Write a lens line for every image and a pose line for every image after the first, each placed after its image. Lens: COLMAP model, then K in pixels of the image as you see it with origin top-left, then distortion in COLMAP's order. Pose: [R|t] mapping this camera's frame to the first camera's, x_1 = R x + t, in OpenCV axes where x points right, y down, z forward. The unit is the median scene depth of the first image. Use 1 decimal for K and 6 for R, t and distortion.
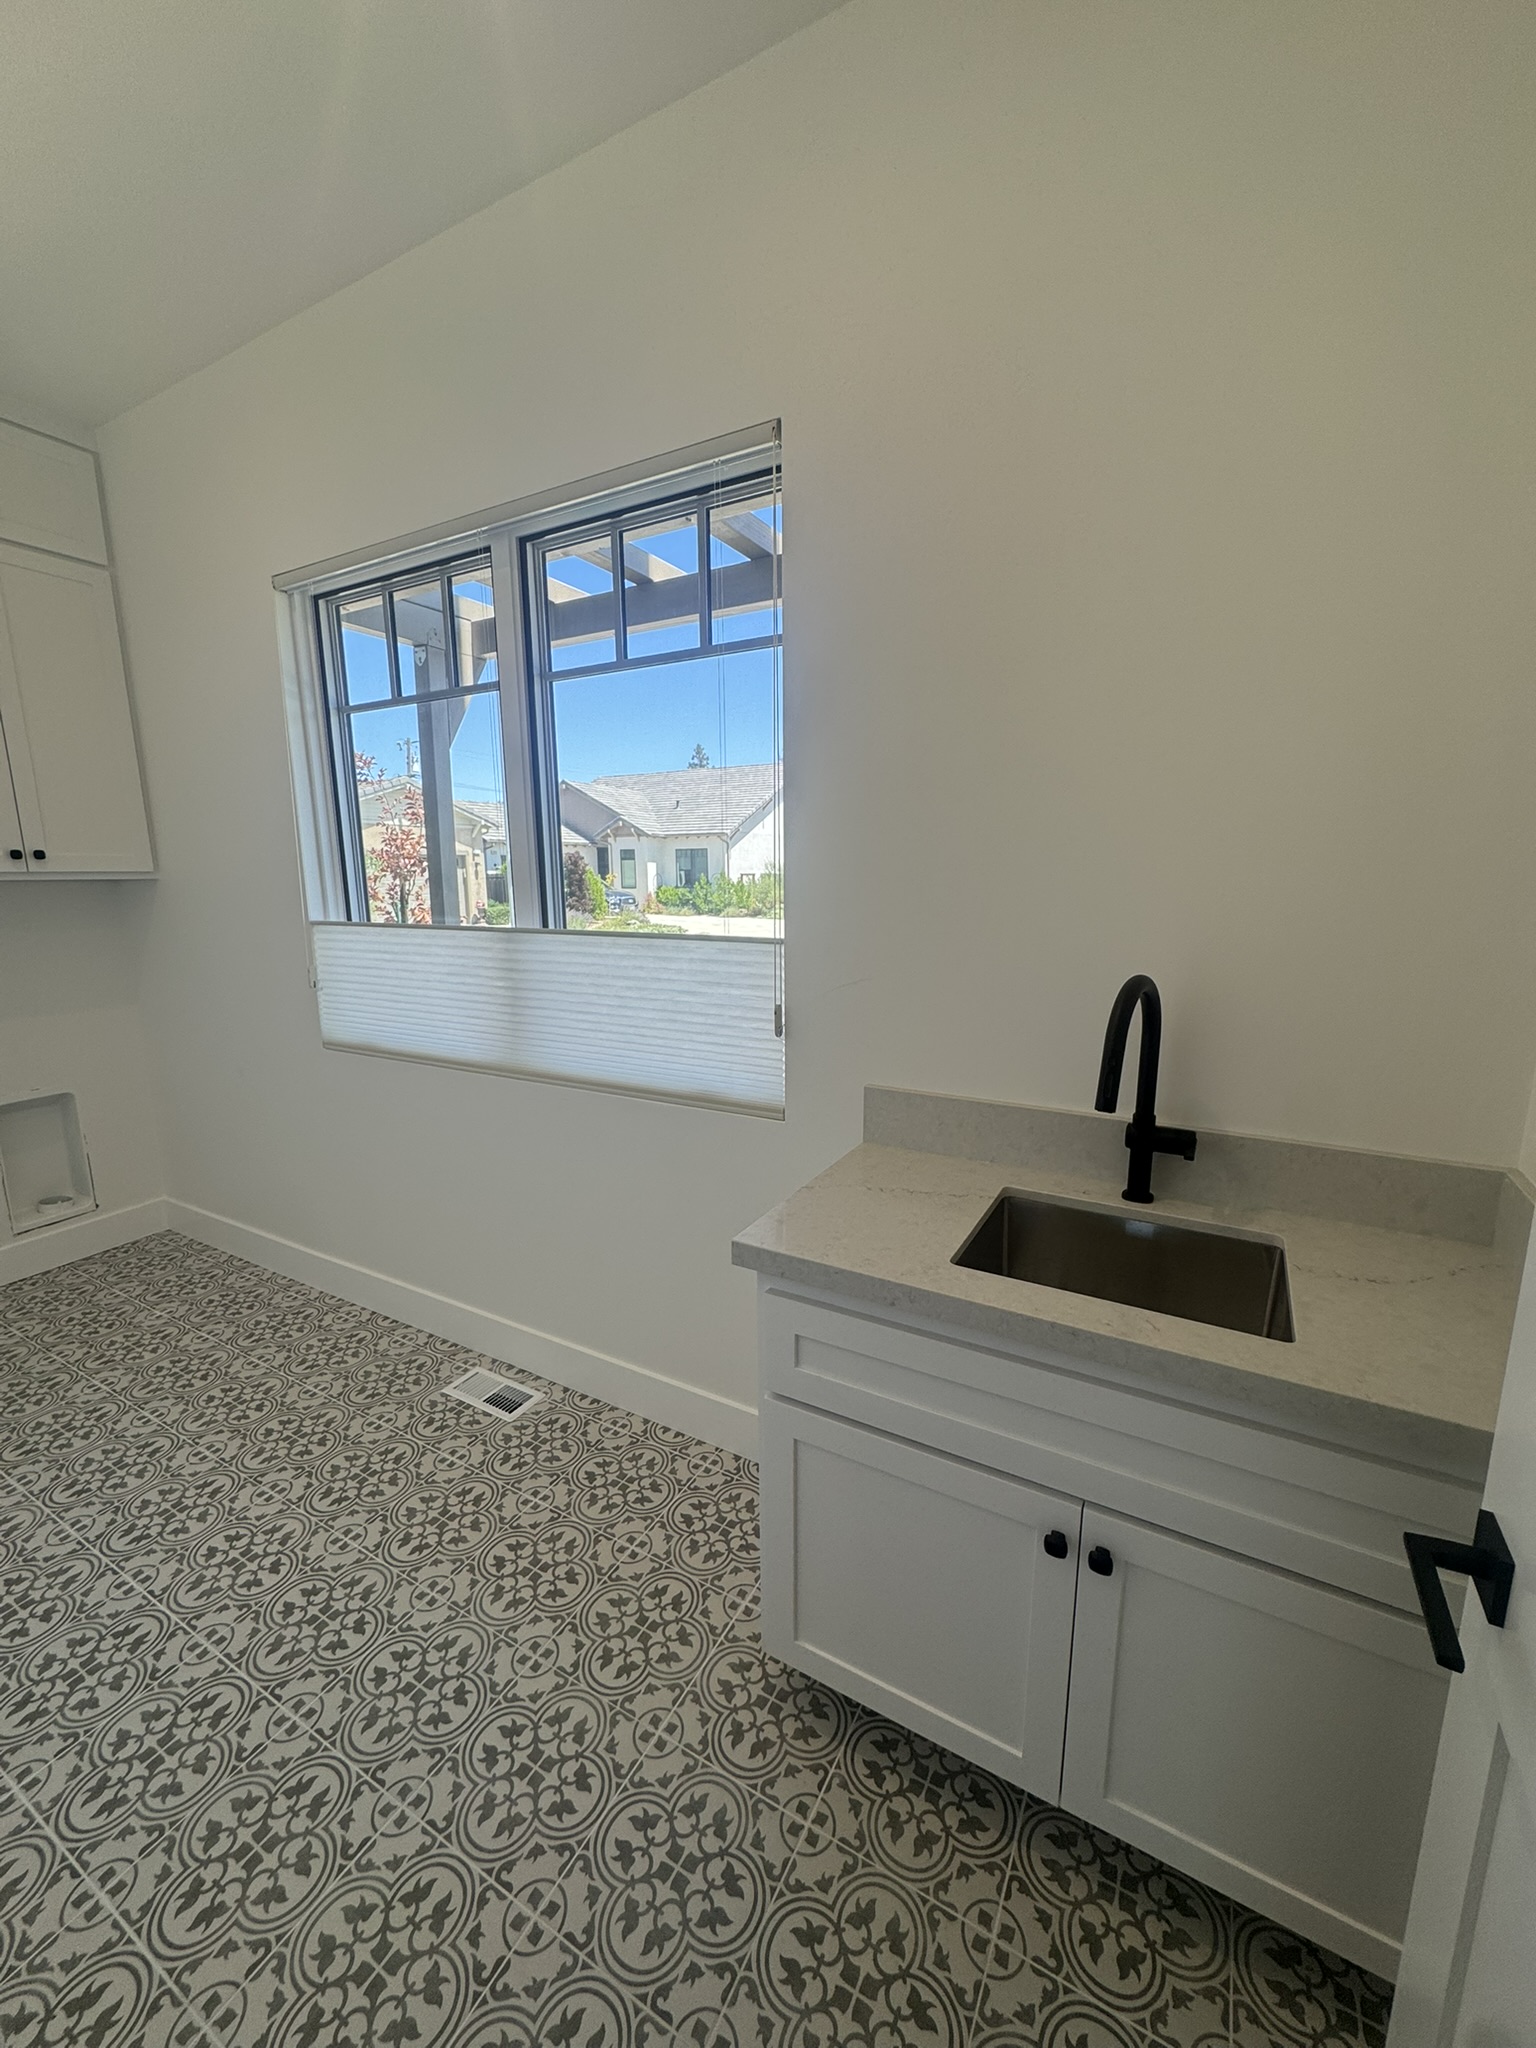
lens RADIAL K [[813.6, 0, 774.8], [0, 813.6, 1022.3], [0, 0, 1]] dist [-0.001783, 0.000130]
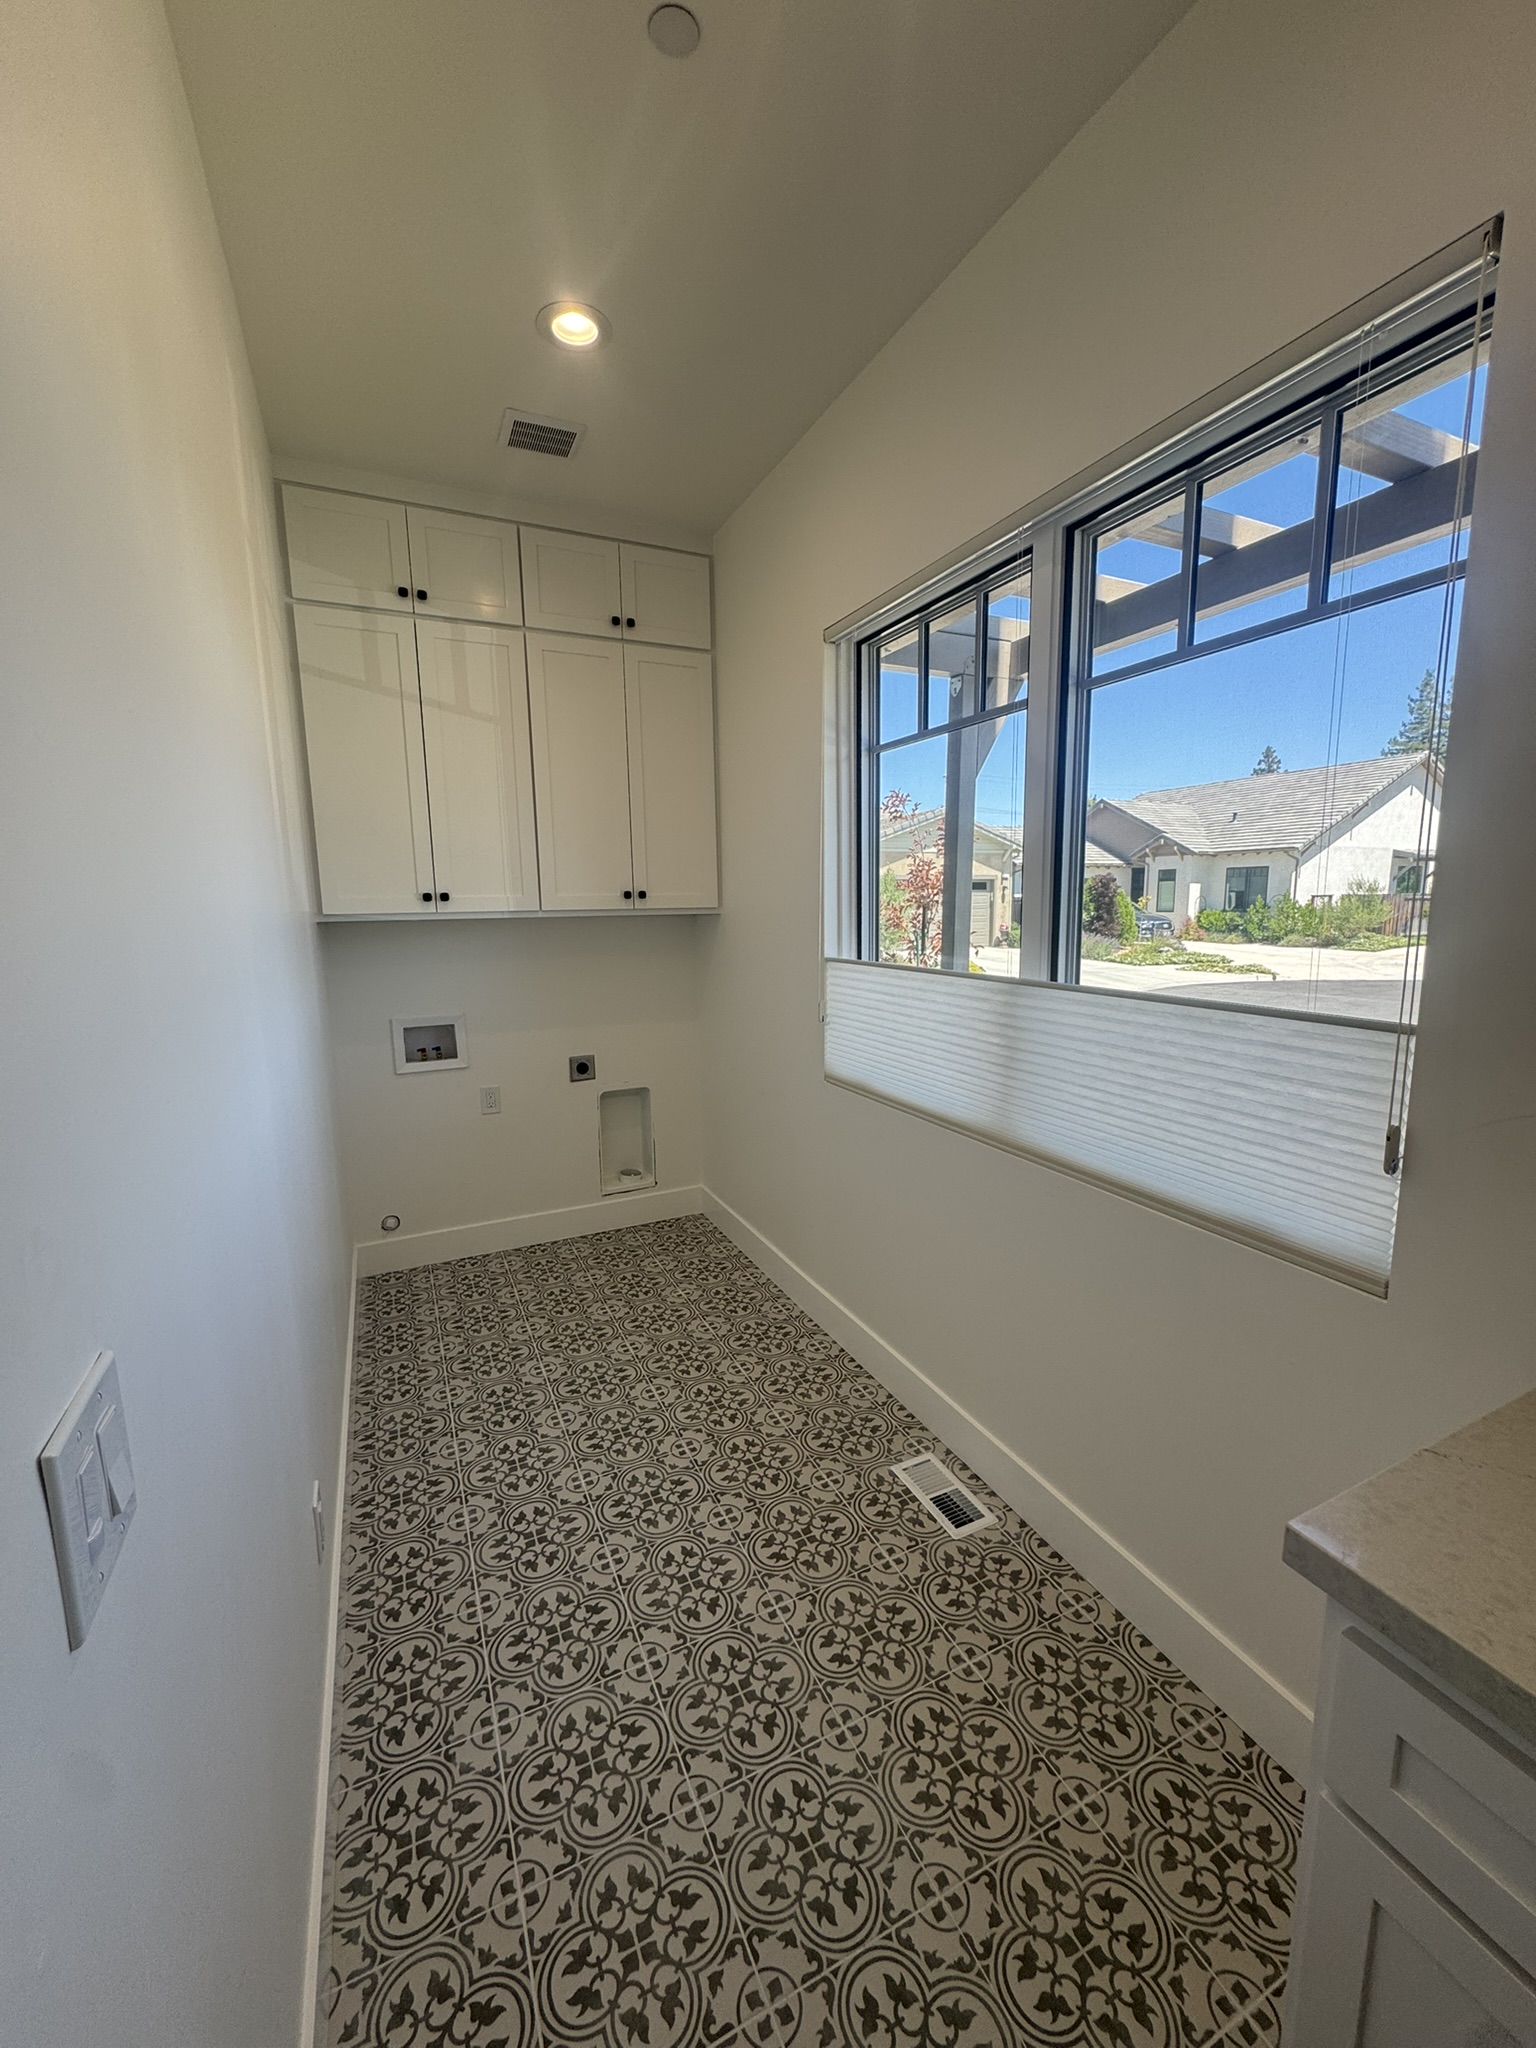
lens RADIAL K [[813.6, 0, 774.8], [0, 813.6, 1022.3], [0, 0, 1]] dist [-0.001783, 0.000130]
pose [[0.814591, 0.084691, -0.573819, -0.024586], [-0.099661, 0.995007, 0.005377, -0.042446], [0.571410, 0.052807, 0.818964, 0.123938]]
